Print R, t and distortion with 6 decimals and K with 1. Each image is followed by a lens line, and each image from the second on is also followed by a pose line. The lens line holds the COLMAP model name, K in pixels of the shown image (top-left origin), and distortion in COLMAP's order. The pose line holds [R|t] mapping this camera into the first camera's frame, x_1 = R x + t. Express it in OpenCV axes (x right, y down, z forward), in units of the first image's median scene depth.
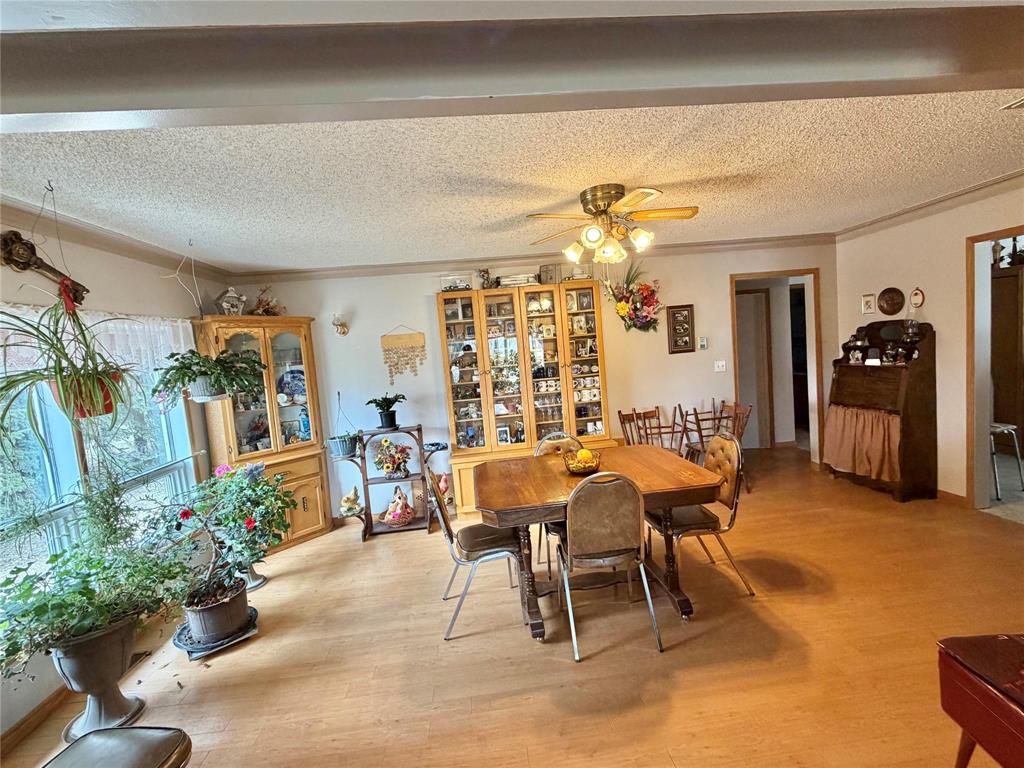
lens RADIAL K [[447.3, 0, 512.0], [0, 447.3, 384.0], [0, 0, 1]] dist [-0.000280, -0.000030]
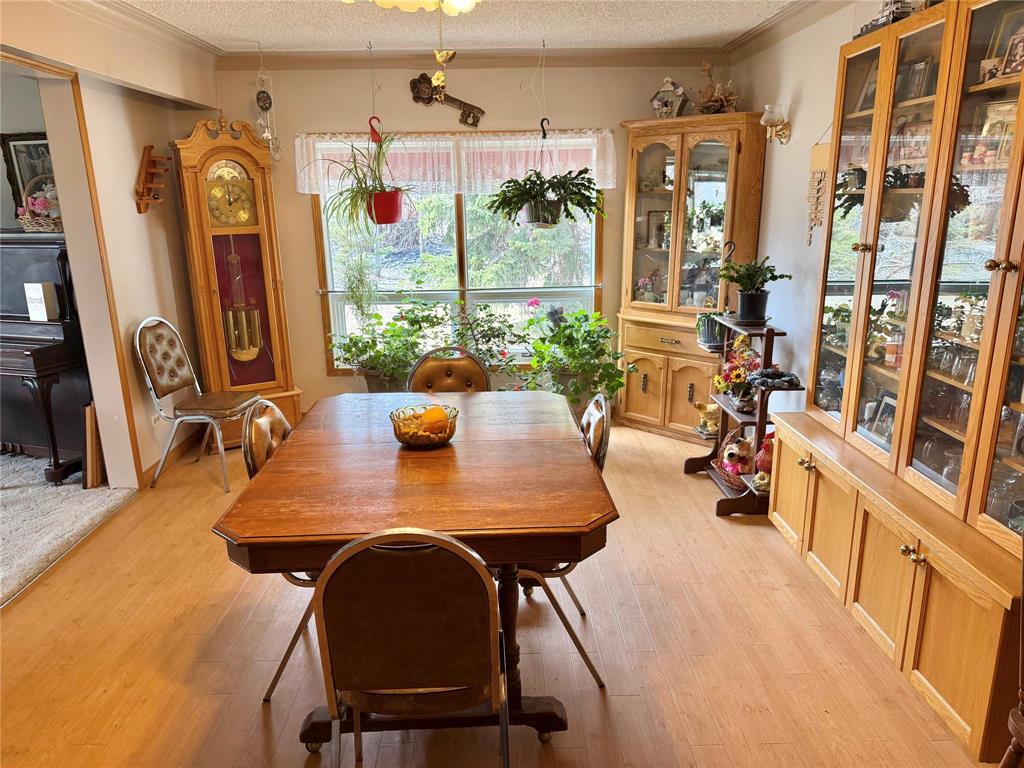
lens RADIAL K [[724.1, 0, 512.0], [0, 724.1, 384.0], [0, 0, 1]] dist [0.078004, -0.118663]
pose [[-0.064857, 0.337448, -0.939107, 1.076330], [-0.062769, 0.937845, 0.341330, -0.208447], [0.995919, 0.081084, -0.039645, 1.265058]]
